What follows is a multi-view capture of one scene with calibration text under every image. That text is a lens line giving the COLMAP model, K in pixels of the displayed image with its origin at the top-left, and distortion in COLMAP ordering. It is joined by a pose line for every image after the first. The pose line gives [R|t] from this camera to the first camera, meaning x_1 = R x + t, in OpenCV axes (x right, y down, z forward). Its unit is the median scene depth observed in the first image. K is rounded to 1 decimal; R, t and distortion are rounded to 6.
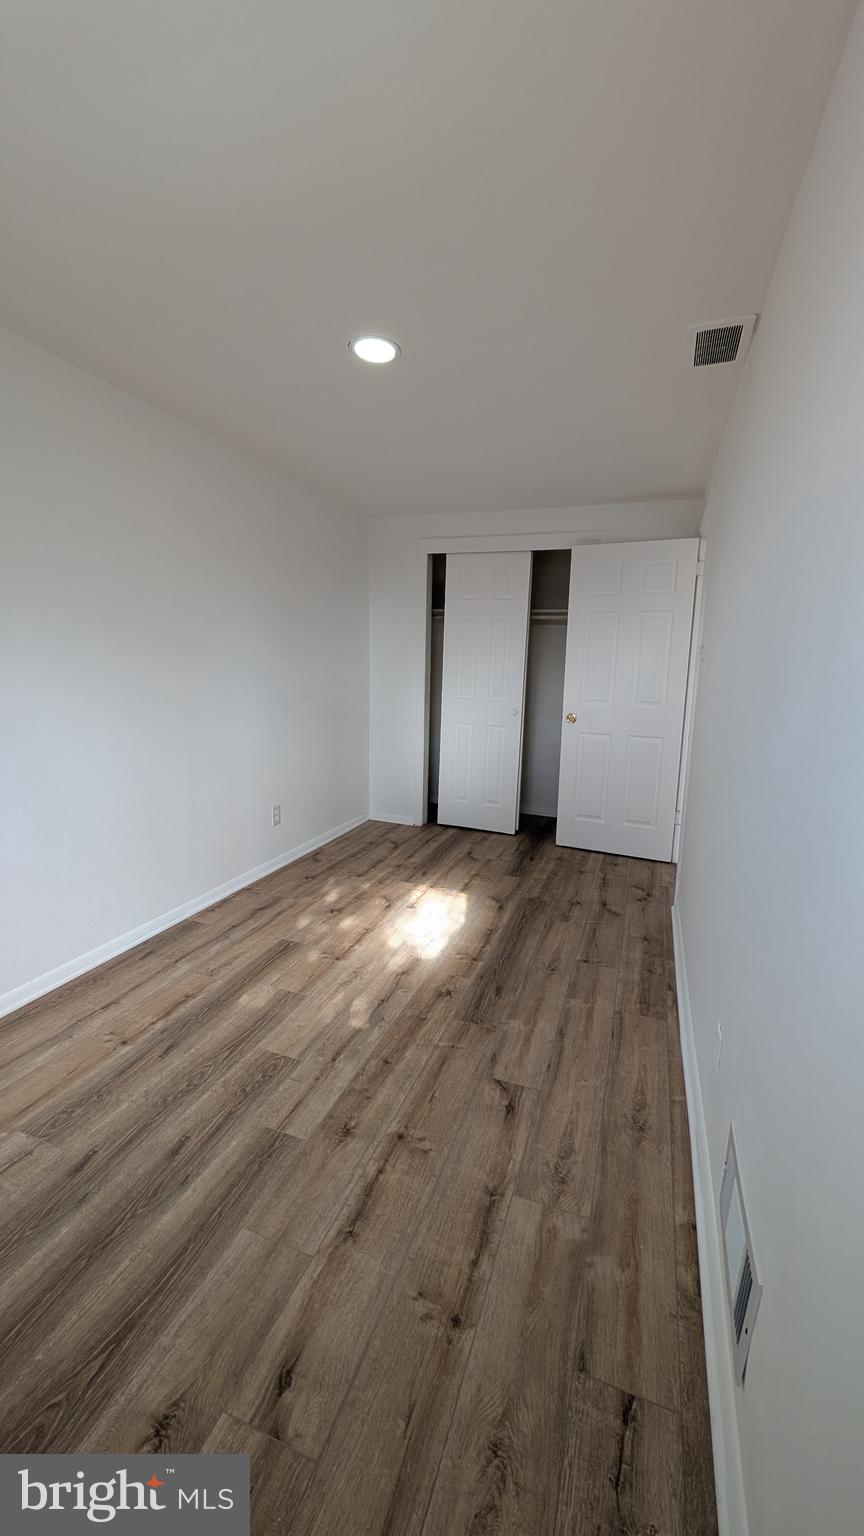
lens RADIAL K [[567.2, 0, 433.9], [0, 567.2, 770.8], [0, 0, 1]] dist [0.003986, 0.000444]
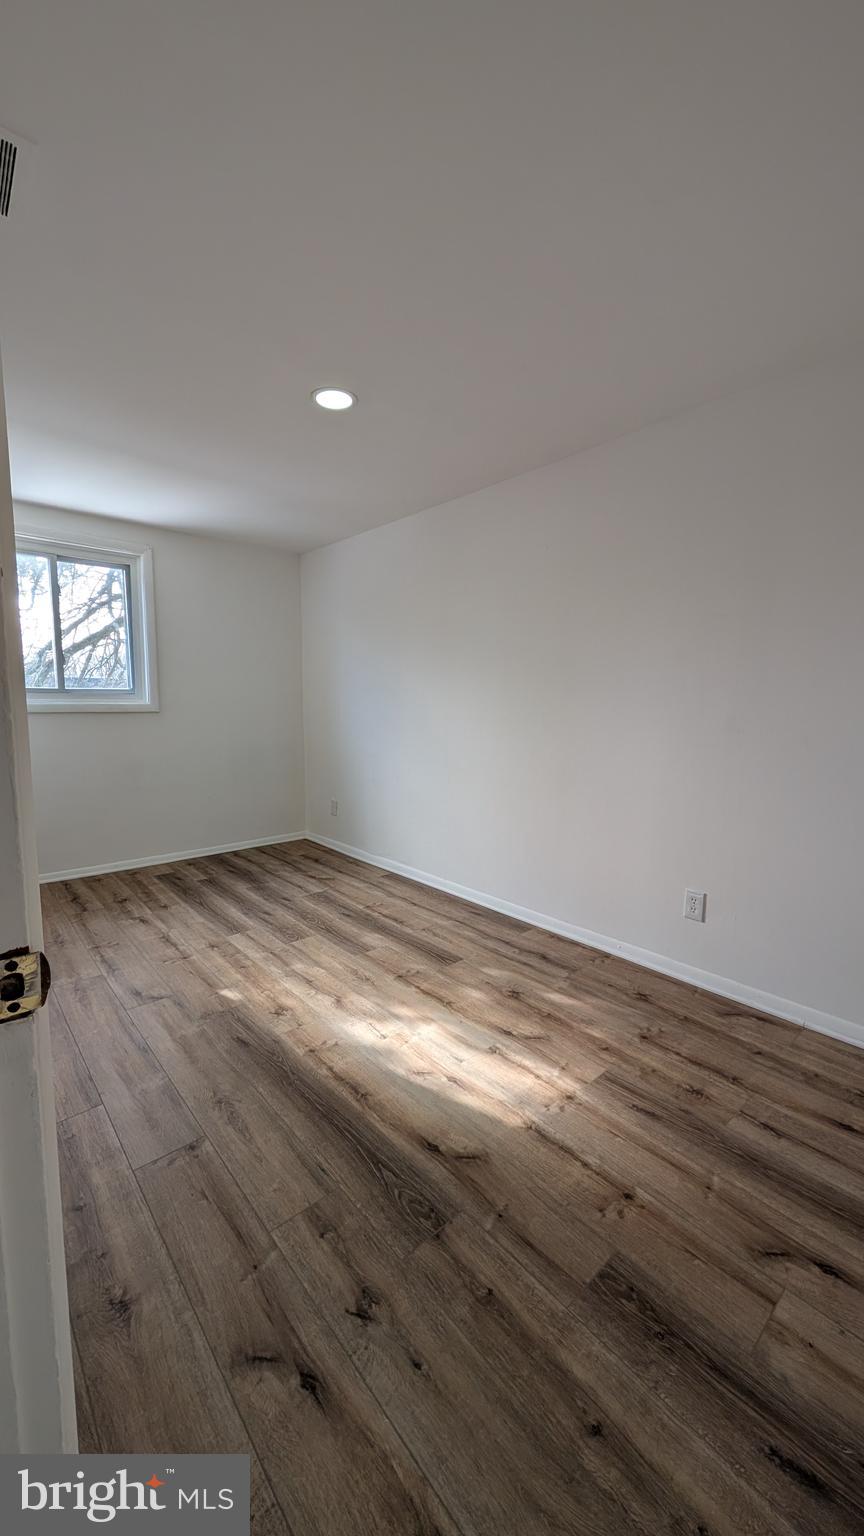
lens RADIAL K [[567.2, 0, 431.6], [0, 567.2, 766.7], [0, 0, 1]] dist [0.003986, 0.000444]
pose [[-0.461104, 0.082434, -0.883509, 0.587314], [-0.178450, 0.966719, 0.183331, -0.194737], [0.869217, 0.242197, -0.431047, 1.245278]]
